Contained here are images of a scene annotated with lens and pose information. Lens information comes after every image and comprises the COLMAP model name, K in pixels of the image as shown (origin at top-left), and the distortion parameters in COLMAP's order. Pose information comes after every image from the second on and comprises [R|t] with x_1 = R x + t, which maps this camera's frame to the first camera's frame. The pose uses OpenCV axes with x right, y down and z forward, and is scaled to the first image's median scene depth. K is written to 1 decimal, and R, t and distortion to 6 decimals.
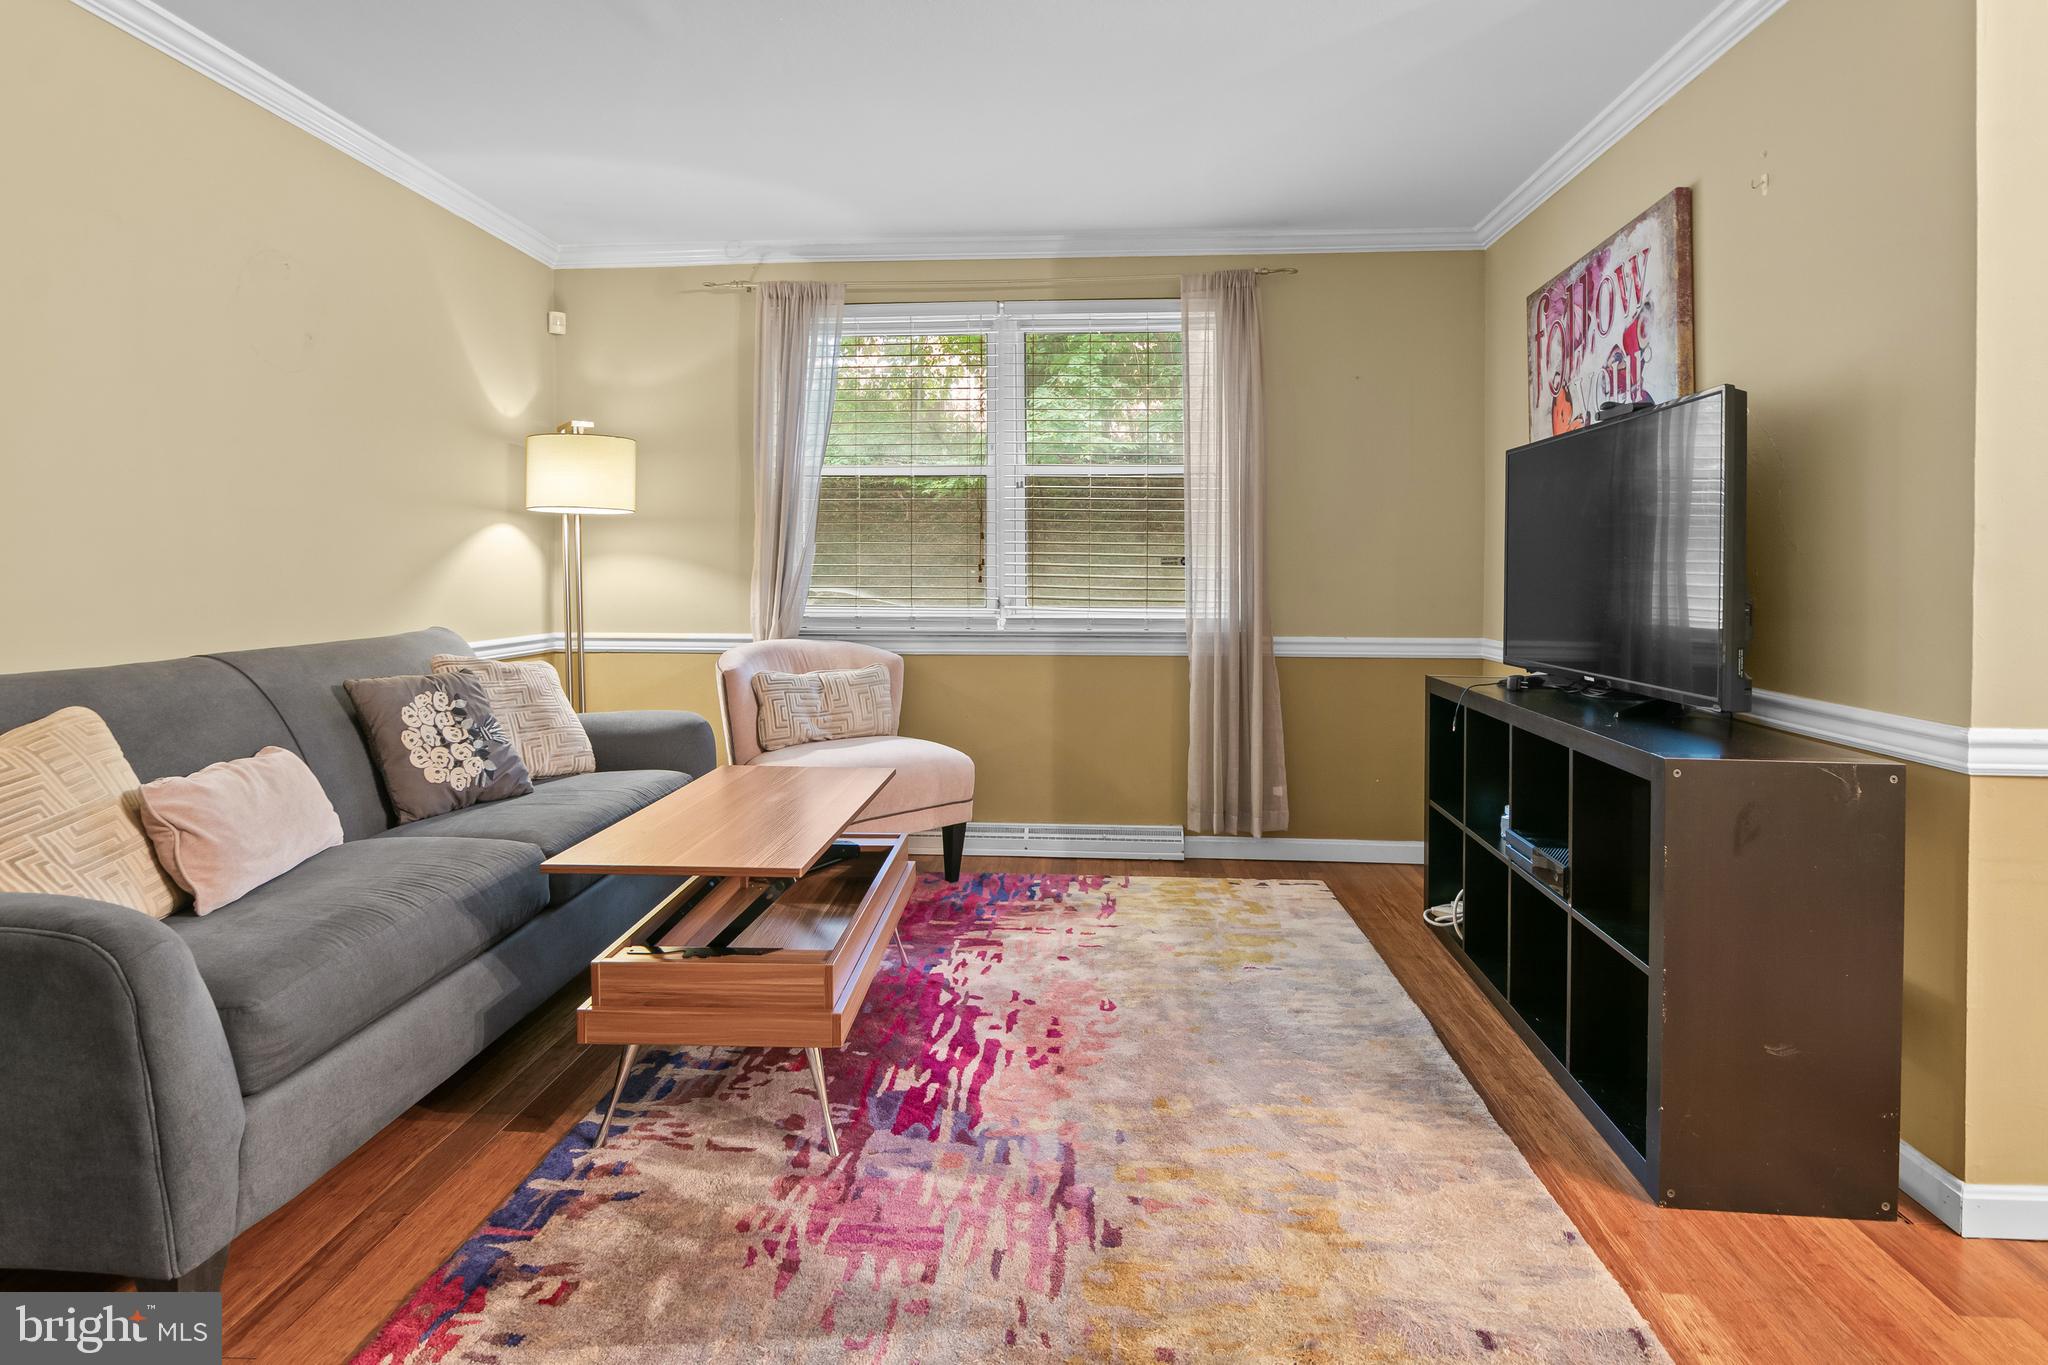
lens RADIAL K [[1005.6, 0, 989.1], [0, 1005.6, 599.4], [0, 0, 1]] dist [0.000426, -0.005070]
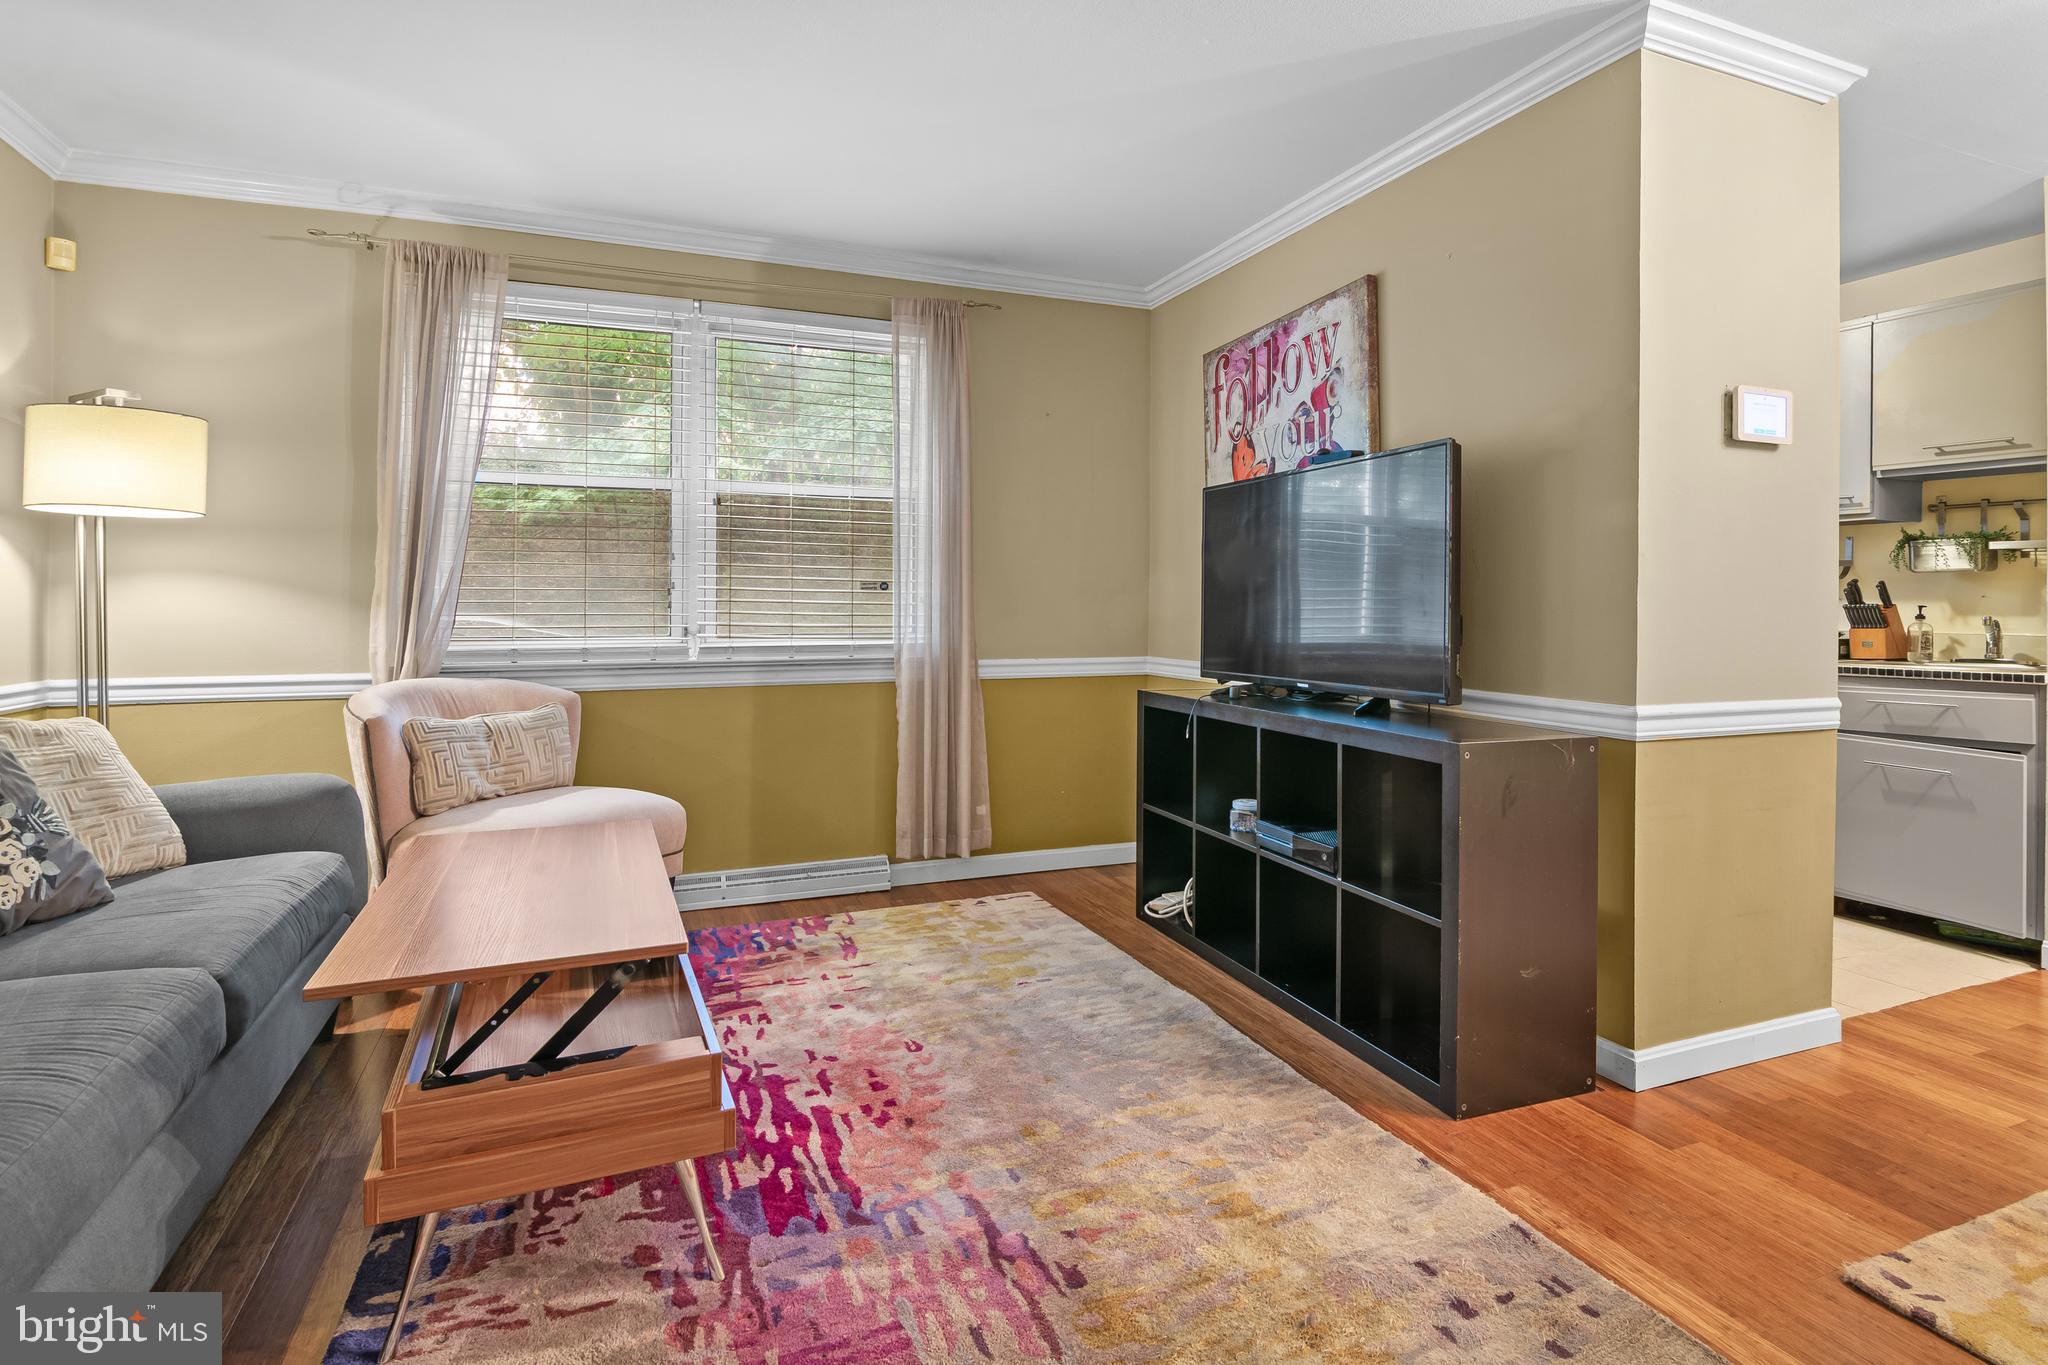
lens RADIAL K [[1008.5, 0, 991.0], [0, 1008.5, 617.1], [0, 0, 1]] dist [-0.002392, -0.005318]
pose [[0.901370, -0.006926, 0.432995, -0.231018], [0.013358, 0.999841, -0.011815, 0.009228], [-0.432844, 0.016434, 0.901319, 0.100773]]
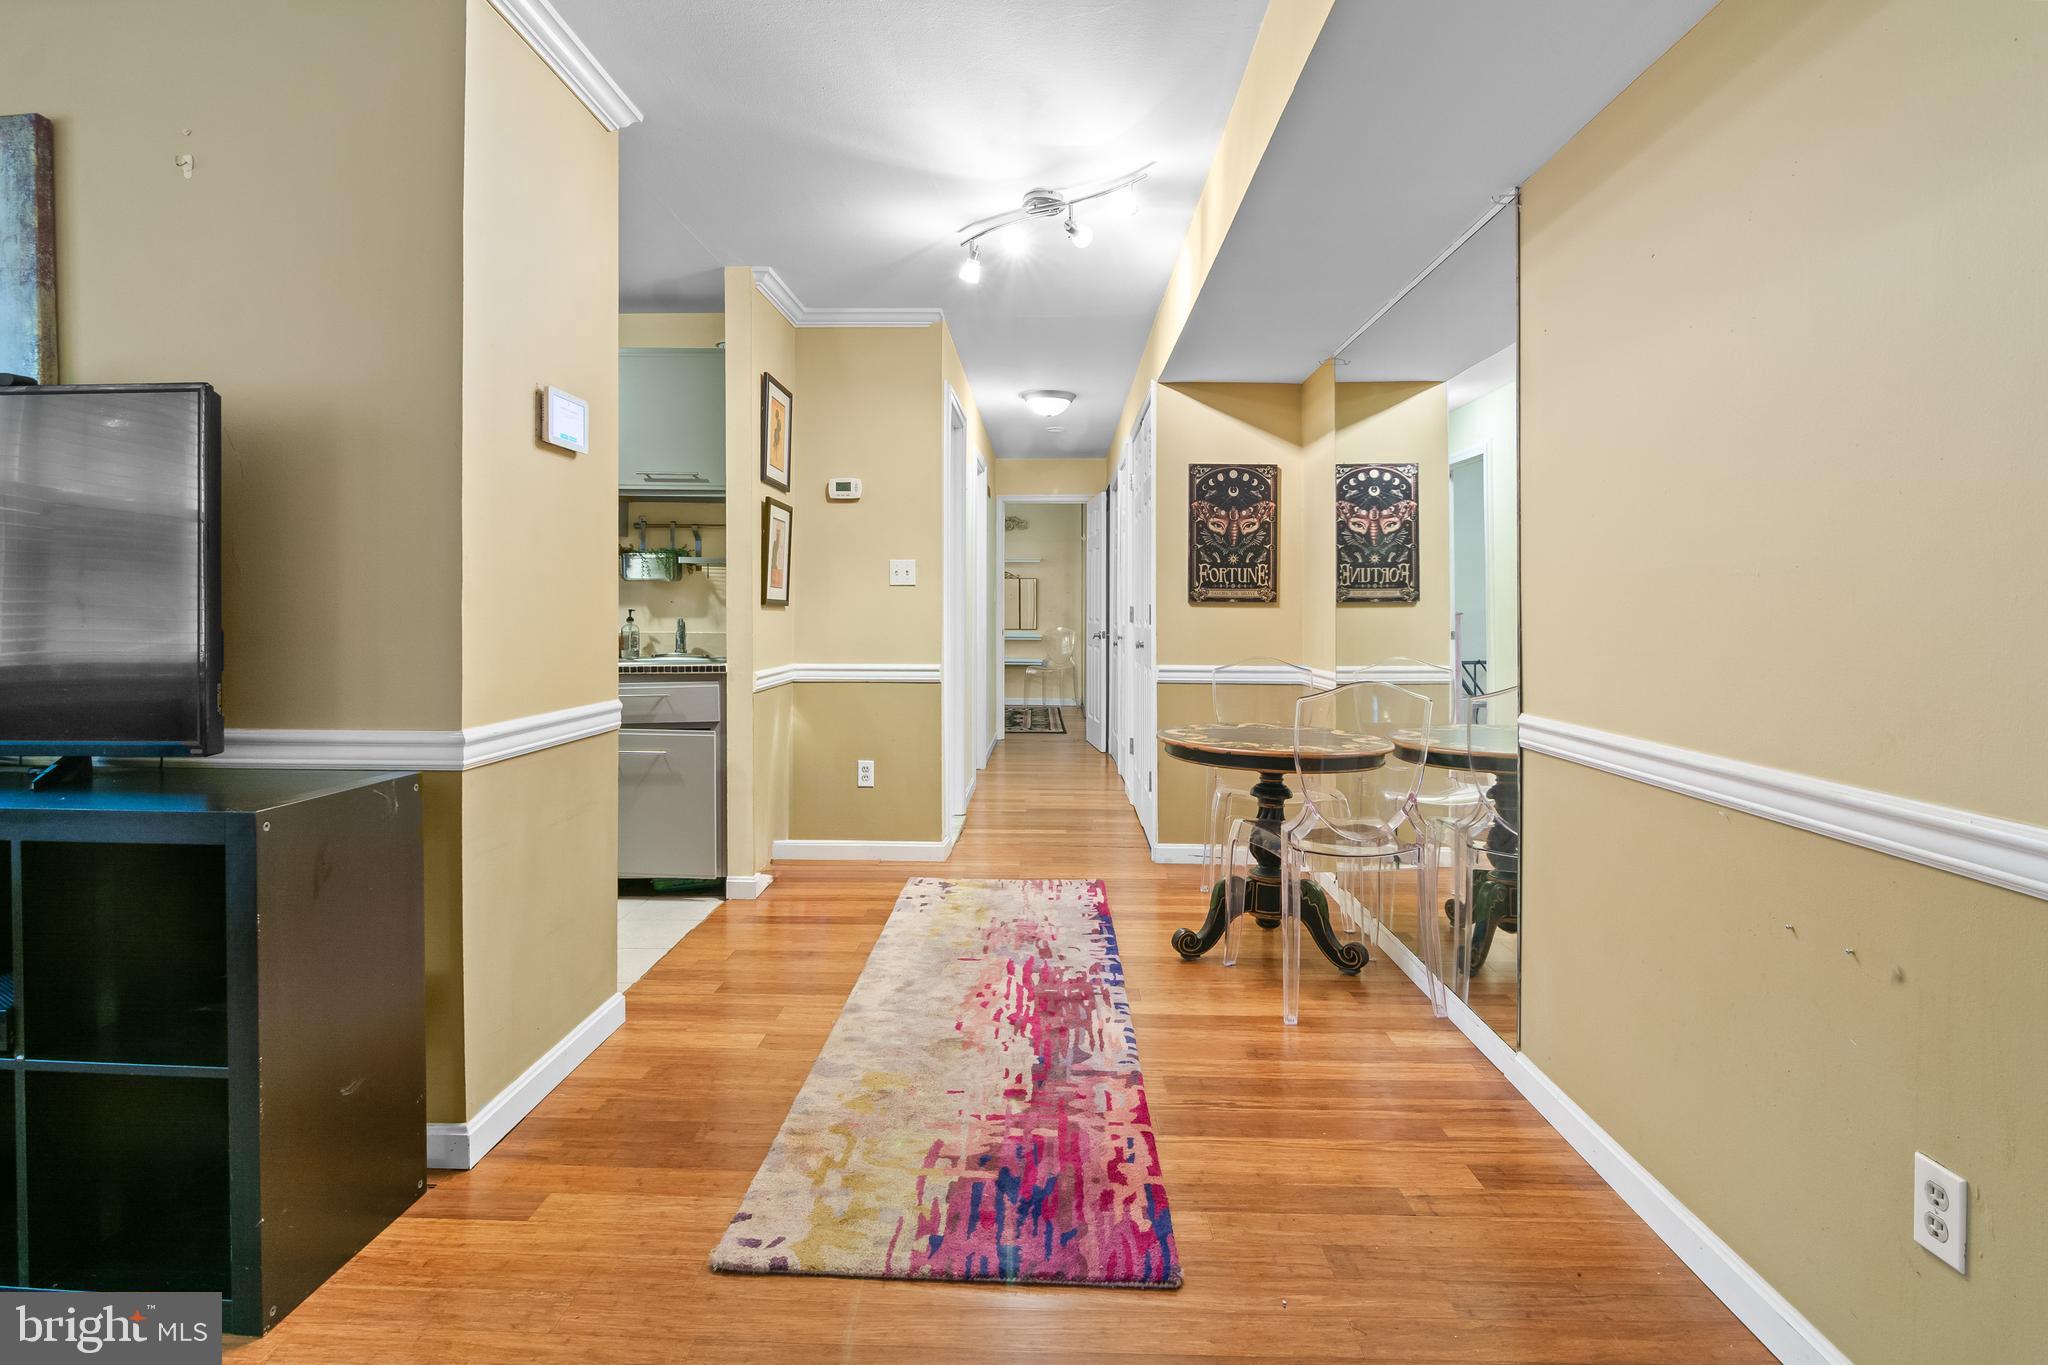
lens RADIAL K [[1032.3, 0, 1022.2], [0, 1032.3, 613.5], [0, 0, 1]] dist [0.001507, -0.008139]
pose [[-0.057459, -0.011143, 0.998286, -0.157269], [0.030254, 0.999459, 0.012898, -0.001550], [-0.997889, 0.030943, -0.057091, 0.257099]]
